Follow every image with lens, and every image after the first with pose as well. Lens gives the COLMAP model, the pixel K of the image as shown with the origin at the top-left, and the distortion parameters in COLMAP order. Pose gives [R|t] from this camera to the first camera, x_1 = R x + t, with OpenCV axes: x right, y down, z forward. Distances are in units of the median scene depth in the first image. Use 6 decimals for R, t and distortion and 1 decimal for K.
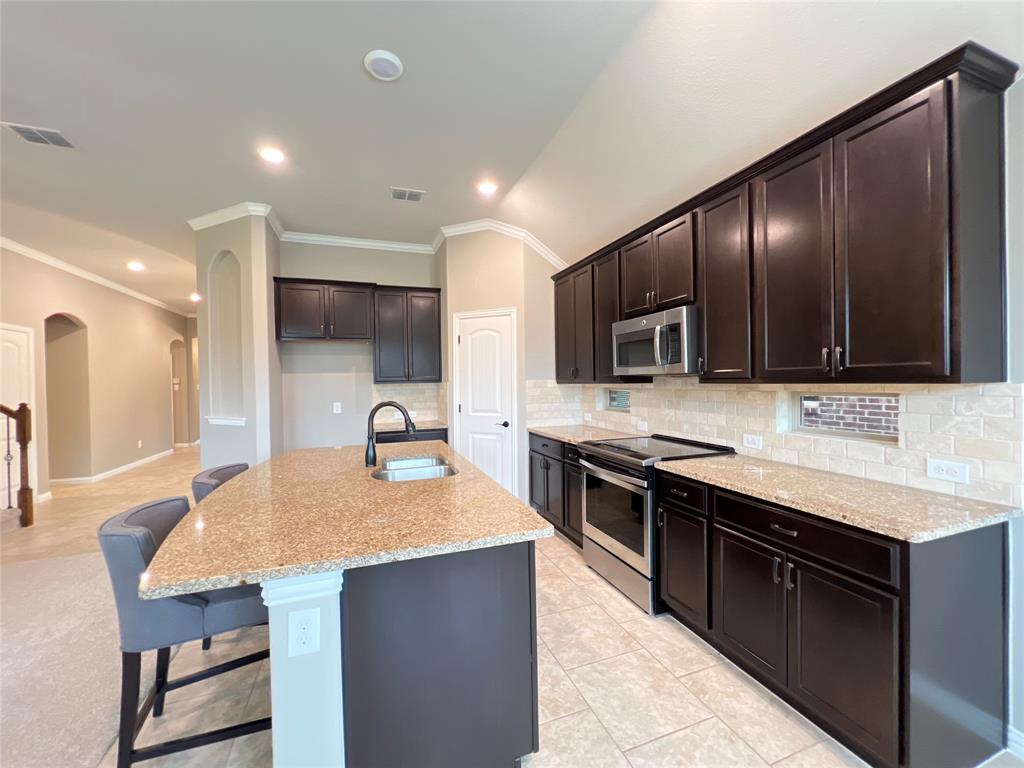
lens RADIAL K [[409.9, 0, 512.0], [0, 409.9, 384.0], [0, 0, 1]] dist [-0.001038, 0.000058]
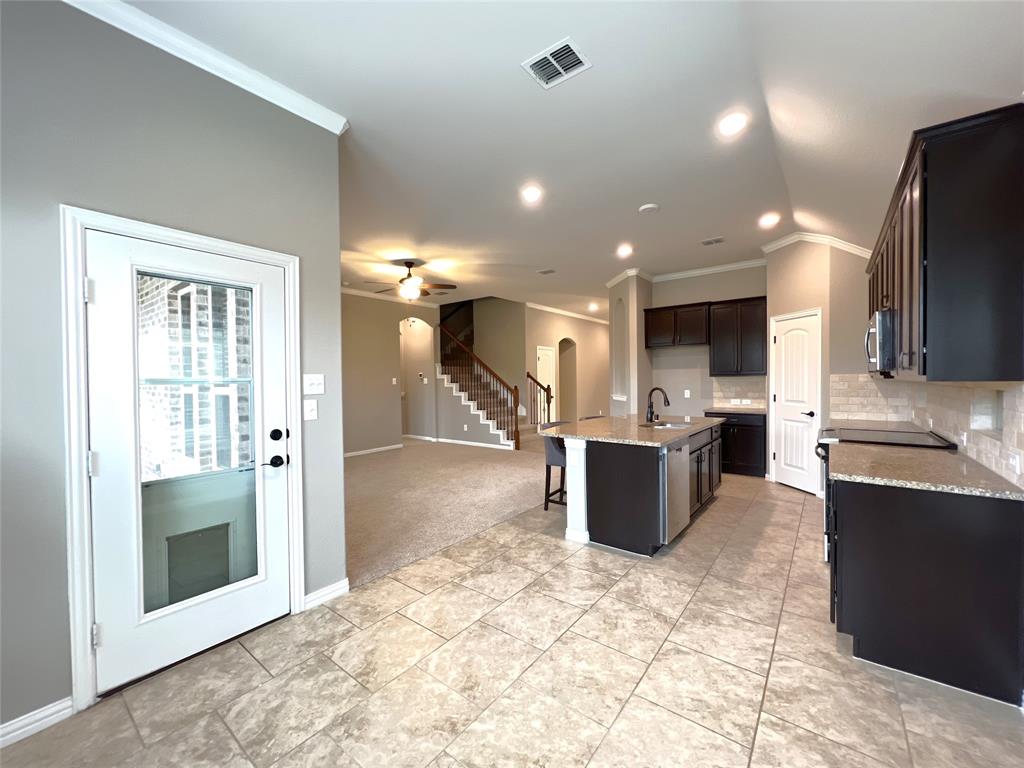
lens RADIAL K [[409.9, 0, 512.0], [0, 409.9, 384.0], [0, 0, 1]] dist [-0.001038, 0.000058]
pose [[0.526733, 0.022009, -0.849746, 0.514749], [-0.003539, 0.999713, 0.023700, -0.006983], [0.850023, -0.009476, 0.526660, -0.282610]]
